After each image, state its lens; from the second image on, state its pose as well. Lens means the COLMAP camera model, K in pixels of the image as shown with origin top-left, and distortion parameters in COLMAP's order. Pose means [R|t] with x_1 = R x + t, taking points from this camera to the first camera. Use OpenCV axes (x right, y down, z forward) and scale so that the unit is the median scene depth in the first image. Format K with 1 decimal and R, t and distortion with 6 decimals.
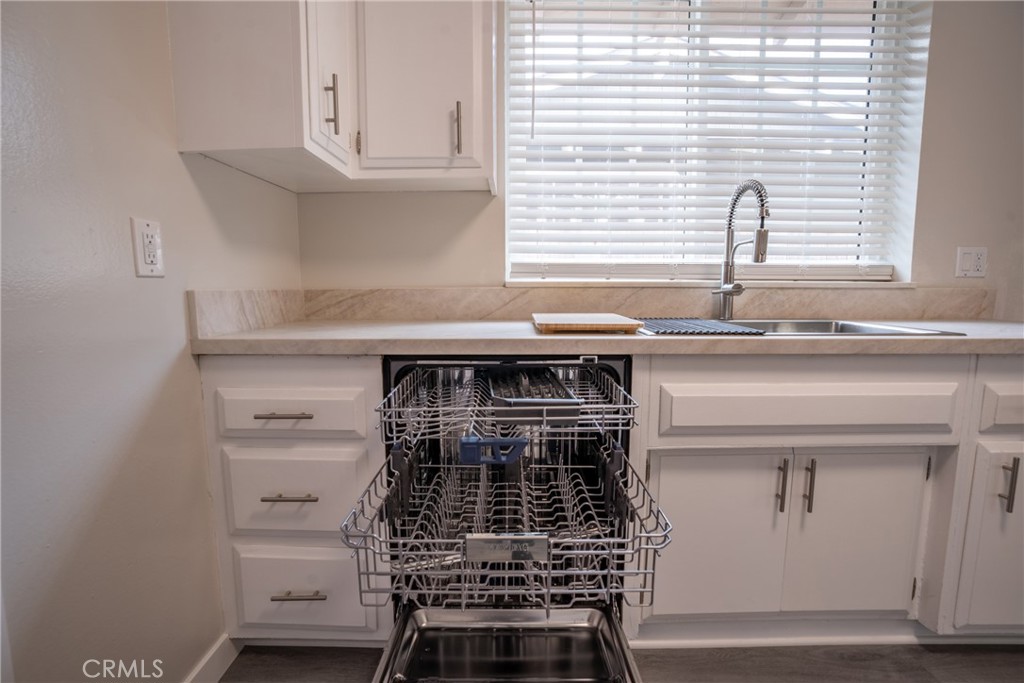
lens RADIAL K [[469.4, 0, 516.1], [0, 469.4, 343.8], [0, 0, 1]] dist [-0.025240, 0.005825]
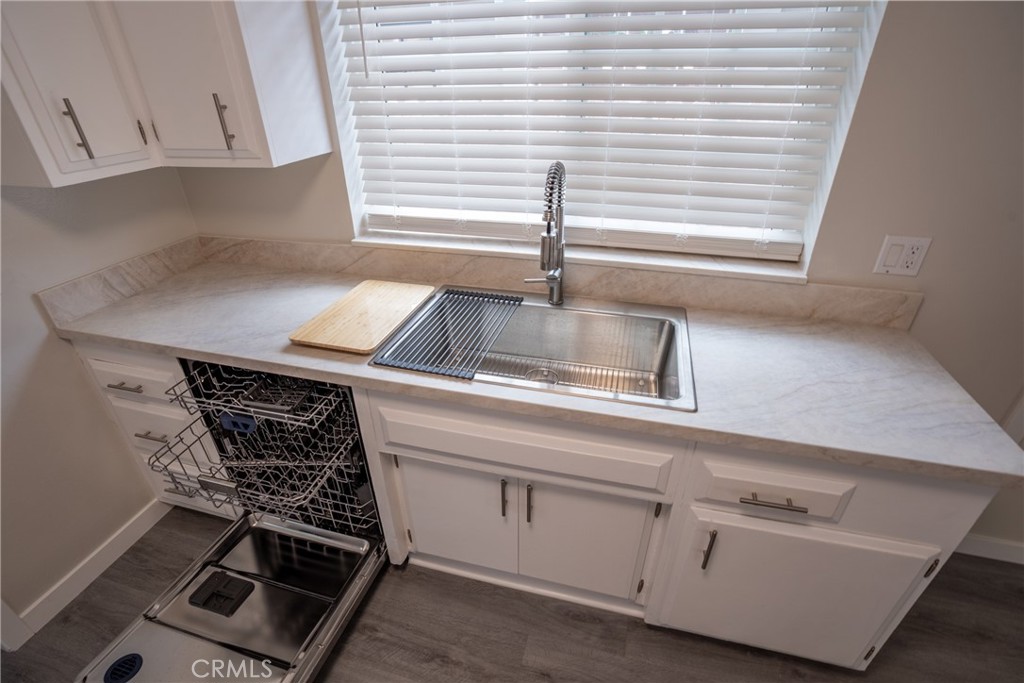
lens RADIAL K [[469.4, 0, 503.2], [0, 469.4, 344.1], [0, 0, 1]] dist [-0.025240, 0.005825]
pose [[0.961195, 0.121040, -0.247897, 0.568948], [-0.014434, 0.919439, 0.392967, -0.327811], [0.275491, -0.374140, 0.885508, 0.108771]]
